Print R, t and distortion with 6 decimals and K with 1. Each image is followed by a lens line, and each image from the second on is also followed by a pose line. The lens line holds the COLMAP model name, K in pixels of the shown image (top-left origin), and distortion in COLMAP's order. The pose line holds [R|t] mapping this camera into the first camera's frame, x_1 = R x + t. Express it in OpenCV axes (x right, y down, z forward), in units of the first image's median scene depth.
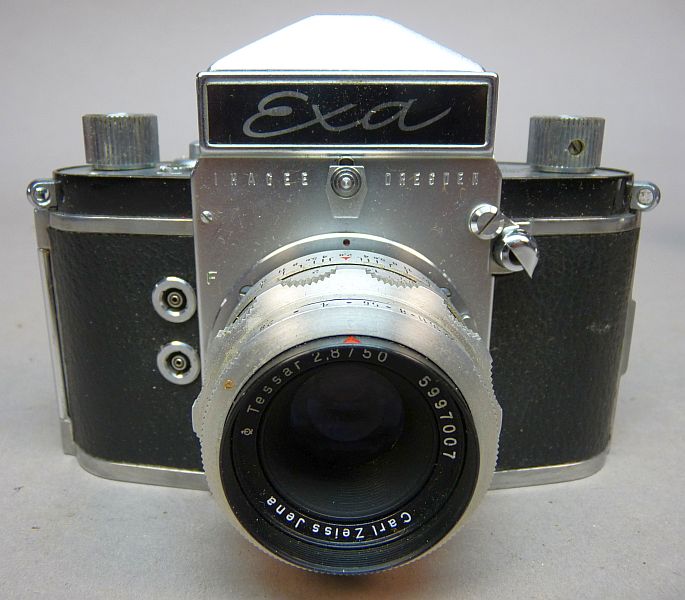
lens RADIAL K [[624.6, 0, 342.5], [0, 624.6, 300.0], [0, 0, 1]] dist [-0.013005, -0.006134]
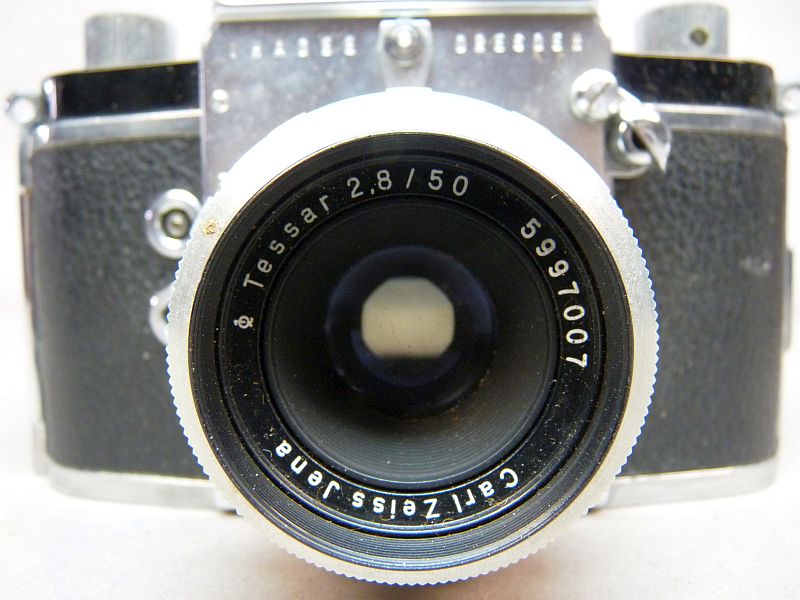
lens RADIAL K [[634.9, 0, 400.0], [0, 634.9, 300.0], [0, 0, 1]] dist [-0.002137, -0.107343]
pose [[0.999511, -0.018416, -0.025267, 0.016228], [0.012925, 0.979214, -0.202418, 0.302719], [0.028469, 0.201992, 0.978973, 0.369318]]
